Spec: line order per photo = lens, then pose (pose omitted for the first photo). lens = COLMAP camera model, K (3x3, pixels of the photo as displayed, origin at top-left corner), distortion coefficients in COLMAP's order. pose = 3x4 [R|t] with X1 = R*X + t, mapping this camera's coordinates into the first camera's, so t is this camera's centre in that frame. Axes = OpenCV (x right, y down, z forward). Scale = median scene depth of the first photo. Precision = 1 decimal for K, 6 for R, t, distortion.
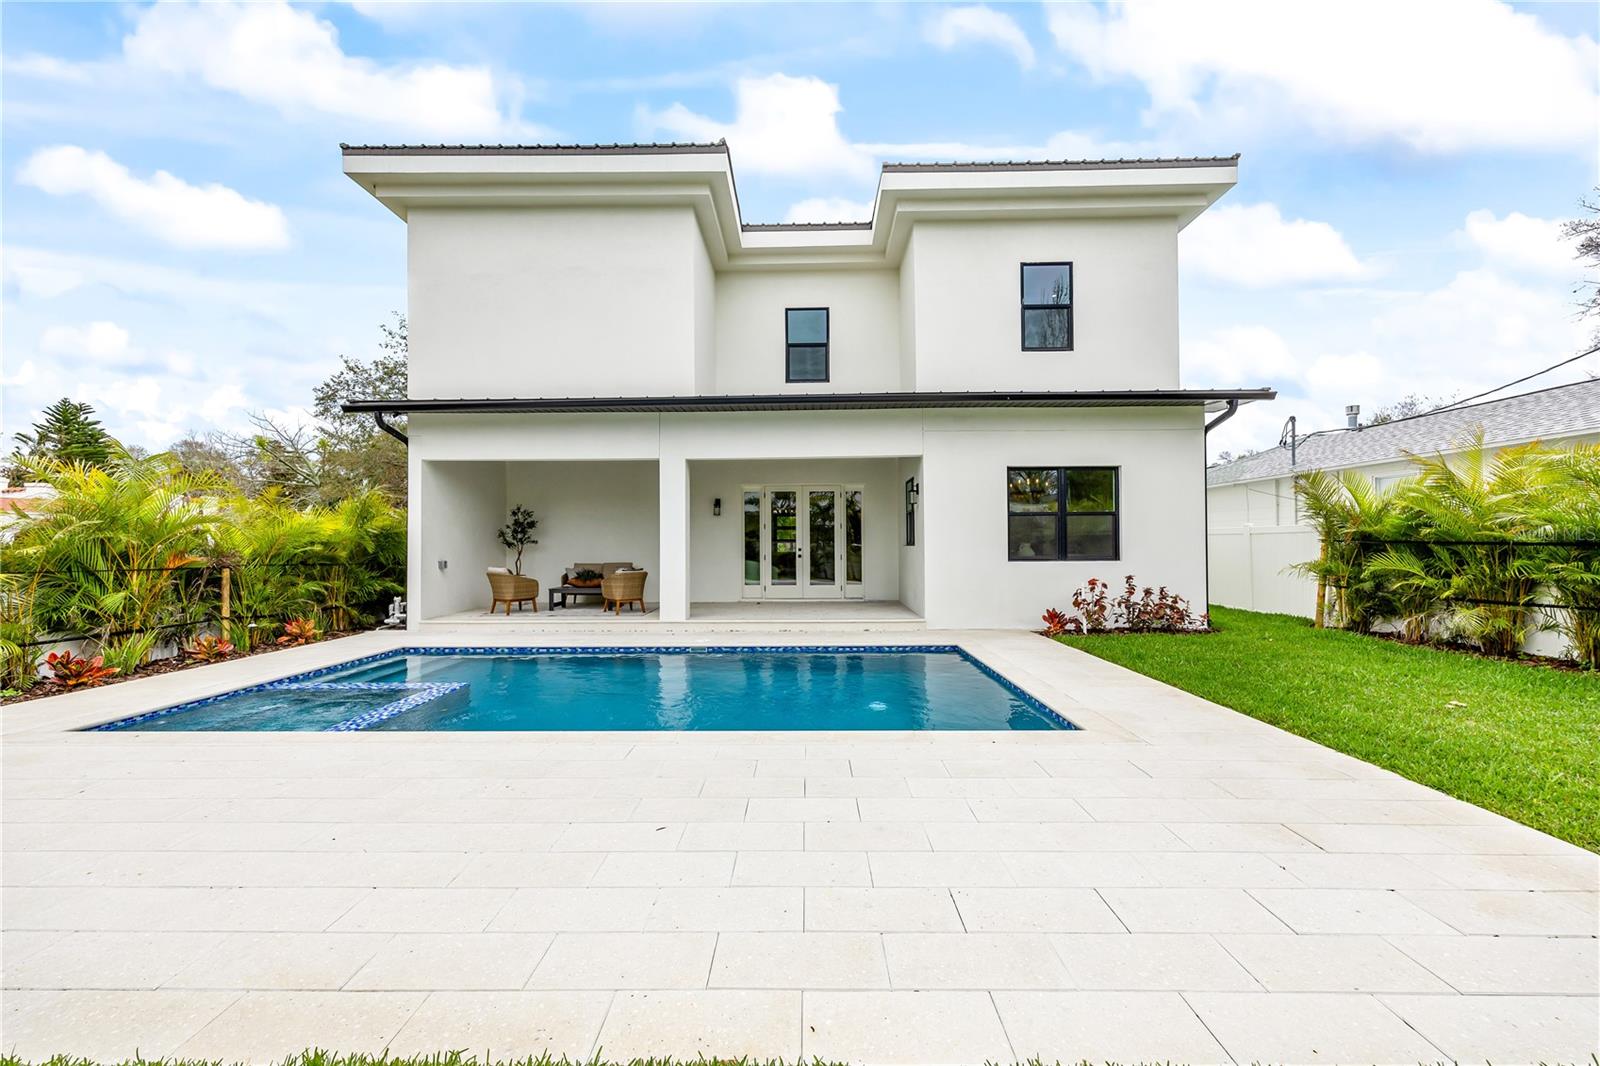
lens RADIAL K [[648.8, 0, 801.0], [0, 648.8, 493.9], [0, 0, 1]] dist [0.000232, -0.000111]
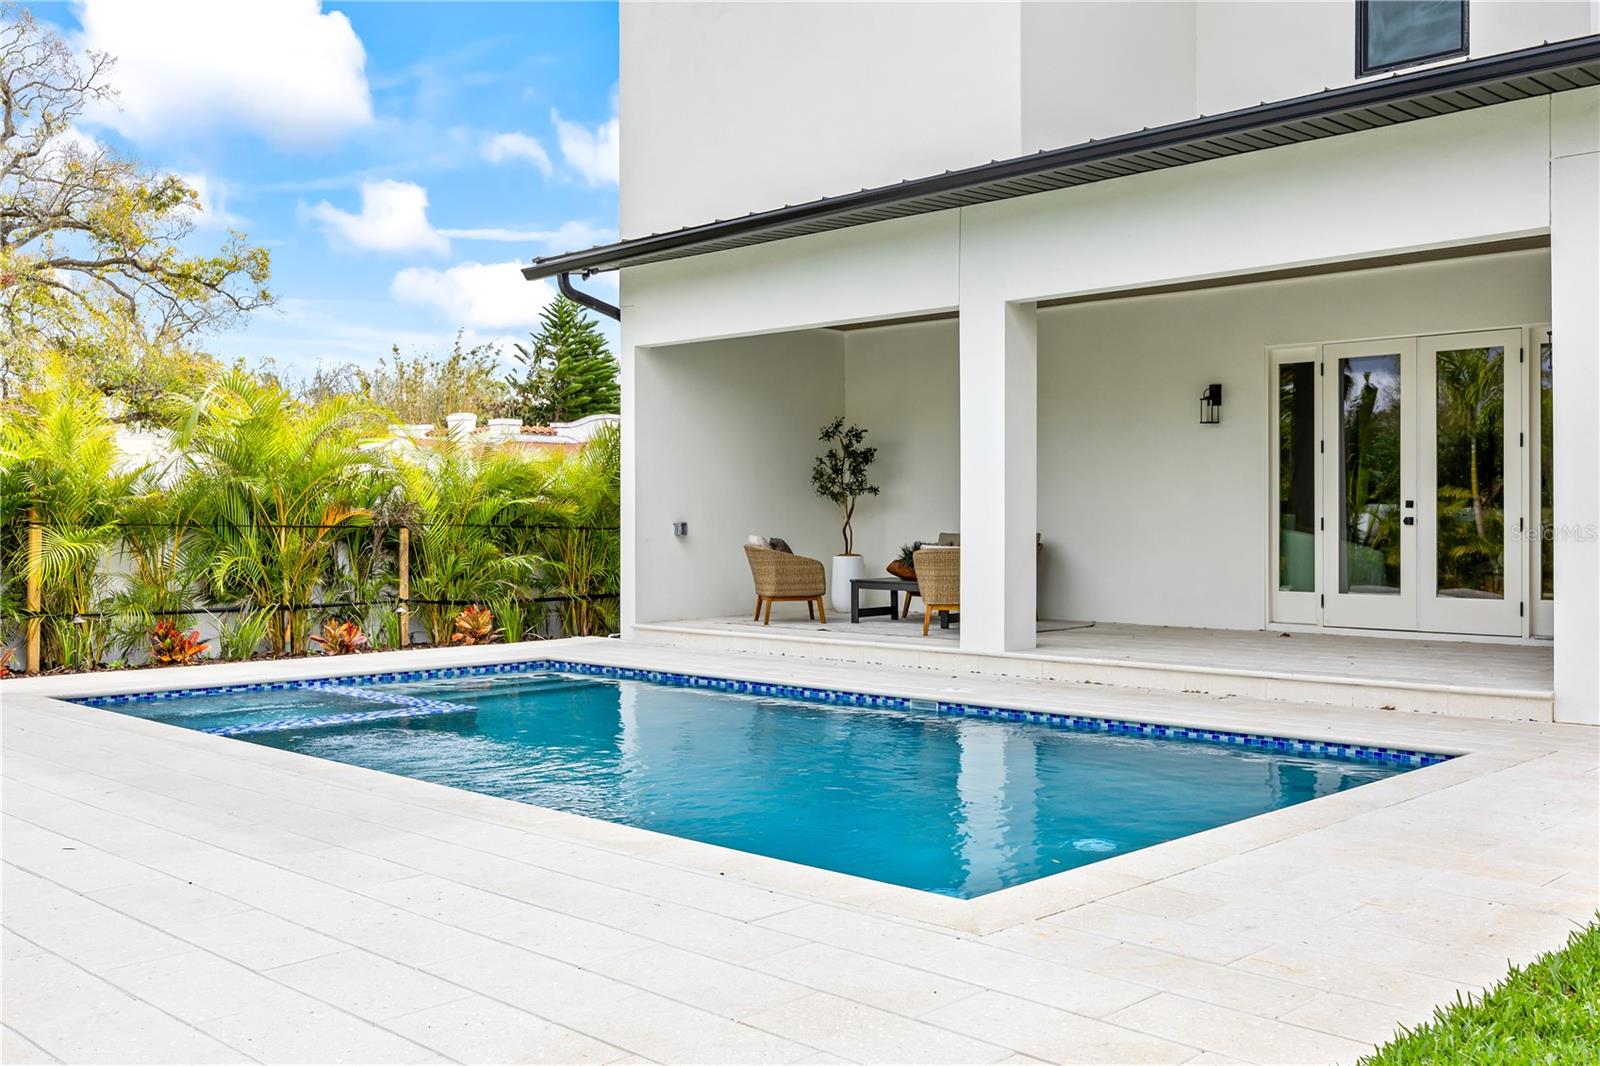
lens RADIAL K [[1524.4, 0, 800.0], [0, 1524.4, 533.0], [0, 0, 1]] dist [-0.049790, 0.004873]
pose [[0.717502, 0.009962, -0.696486, 0.457690], [0.051561, 0.996395, 0.067369, 0.029095], [0.694646, -0.084249, 0.714401, 0.128494]]
